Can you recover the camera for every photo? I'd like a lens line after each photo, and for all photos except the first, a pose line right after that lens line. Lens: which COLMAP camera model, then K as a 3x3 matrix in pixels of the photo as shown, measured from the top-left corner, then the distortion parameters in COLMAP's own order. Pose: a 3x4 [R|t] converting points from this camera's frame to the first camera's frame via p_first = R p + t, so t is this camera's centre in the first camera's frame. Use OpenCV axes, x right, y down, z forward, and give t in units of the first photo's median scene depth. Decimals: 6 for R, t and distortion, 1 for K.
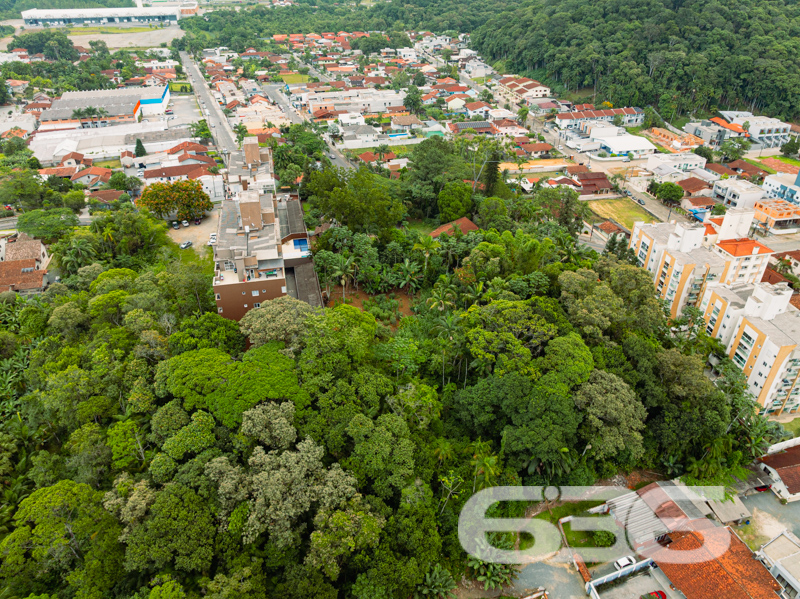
lens RADIAL K [[572.5, 0, 397.4], [0, 572.5, 297.5], [0, 0, 1]] dist [-0.064790, 0.036461]
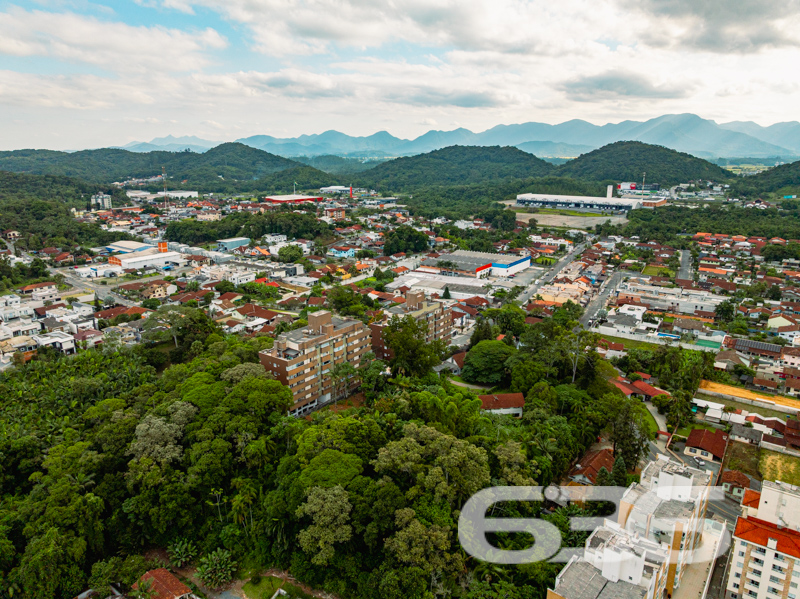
lens RADIAL K [[572.5, 0, 397.4], [0, 572.5, 297.5], [0, 0, 1]] dist [-0.064790, 0.036461]
pose [[0.649828, 0.185676, -0.737054, 0.473872], [-0.395922, 0.910448, -0.119710, -0.053541], [0.648822, 0.369606, 0.665148, 0.041564]]
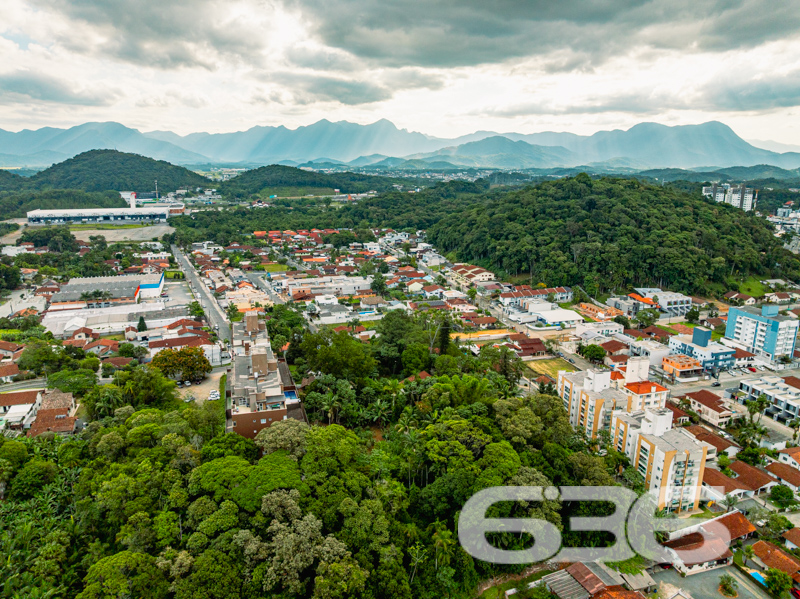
lens RADIAL K [[572.5, 0, 397.4], [0, 572.5, 297.5], [0, 0, 1]] dist [-0.064790, 0.036461]
pose [[0.998024, -0.010590, 0.061943, -0.009071], [0.029343, 0.950174, -0.310336, 0.058021], [-0.055570, 0.311540, 0.948607, -0.143885]]
